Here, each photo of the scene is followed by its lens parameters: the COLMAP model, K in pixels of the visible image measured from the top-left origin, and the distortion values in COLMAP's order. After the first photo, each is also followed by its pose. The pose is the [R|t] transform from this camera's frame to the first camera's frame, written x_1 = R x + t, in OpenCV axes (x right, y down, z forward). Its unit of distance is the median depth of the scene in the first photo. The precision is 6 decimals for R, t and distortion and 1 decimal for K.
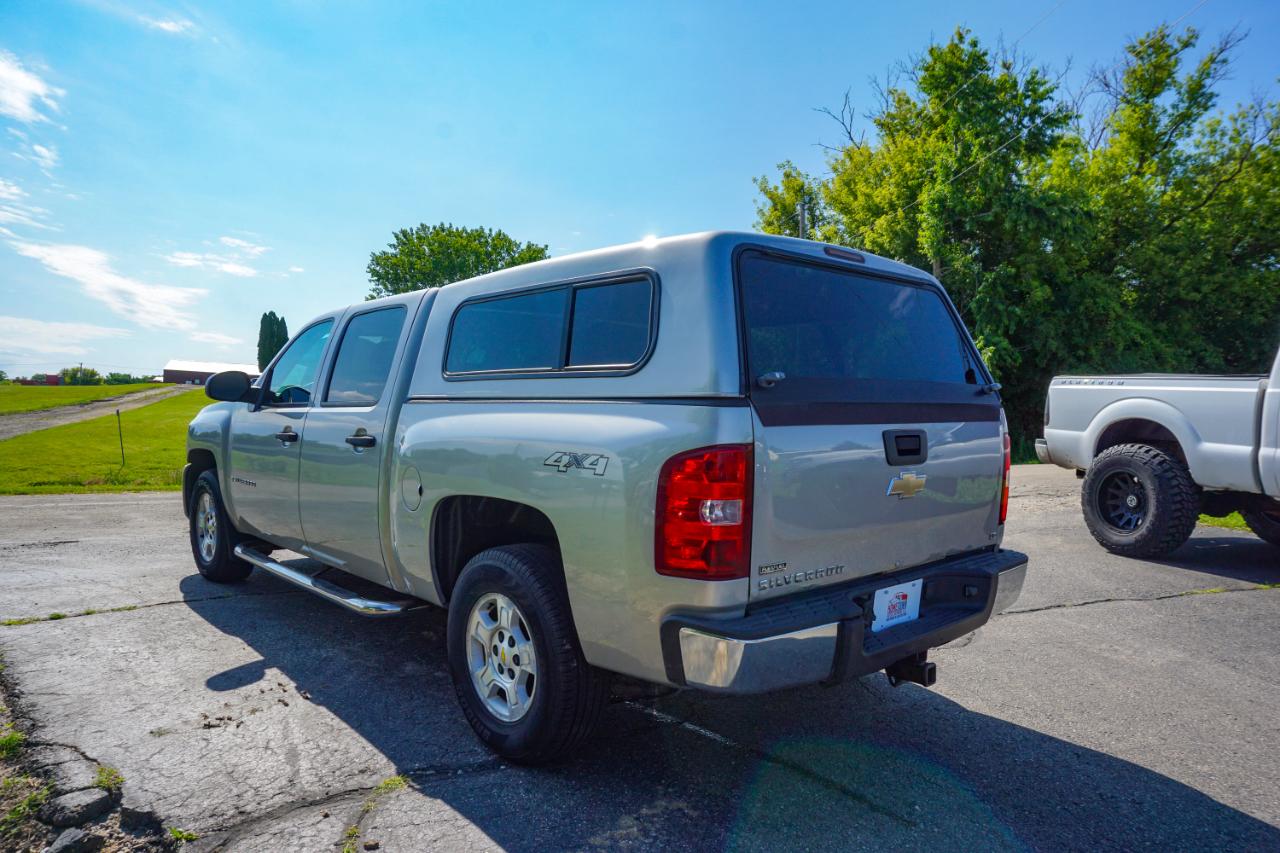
lens RADIAL K [[888.8, 0, 644.0], [0, 888.8, 426.4], [0, 0, 1]] dist [-0.013353, 0.003530]
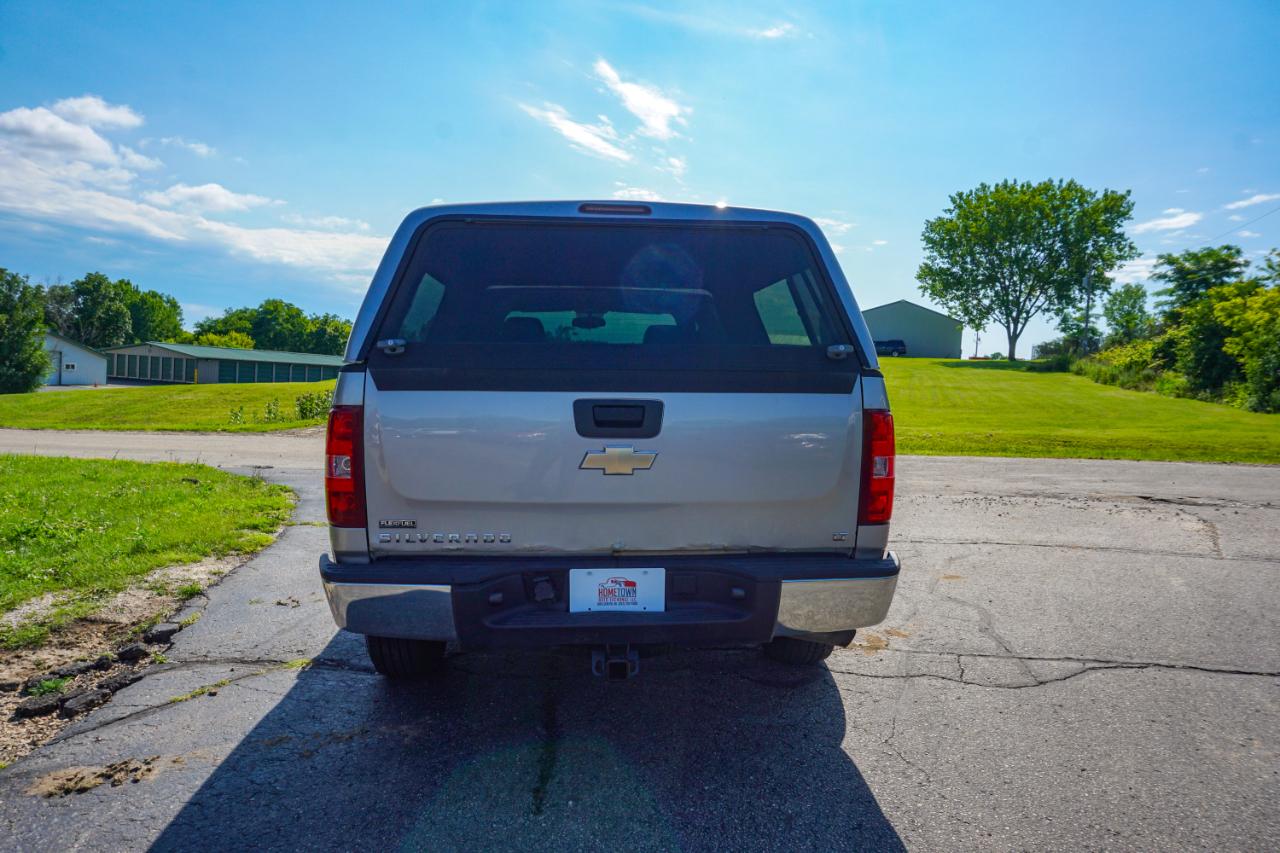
lens RADIAL K [[888.8, 0, 644.0], [0, 888.8, 426.4], [0, 0, 1]] dist [-0.013353, 0.003530]
pose [[0.775146, 0.042006, -0.630384, 0.181337], [-0.020064, 0.998921, 0.041892, -0.001444], [0.631464, -0.019824, 0.775152, 0.063975]]
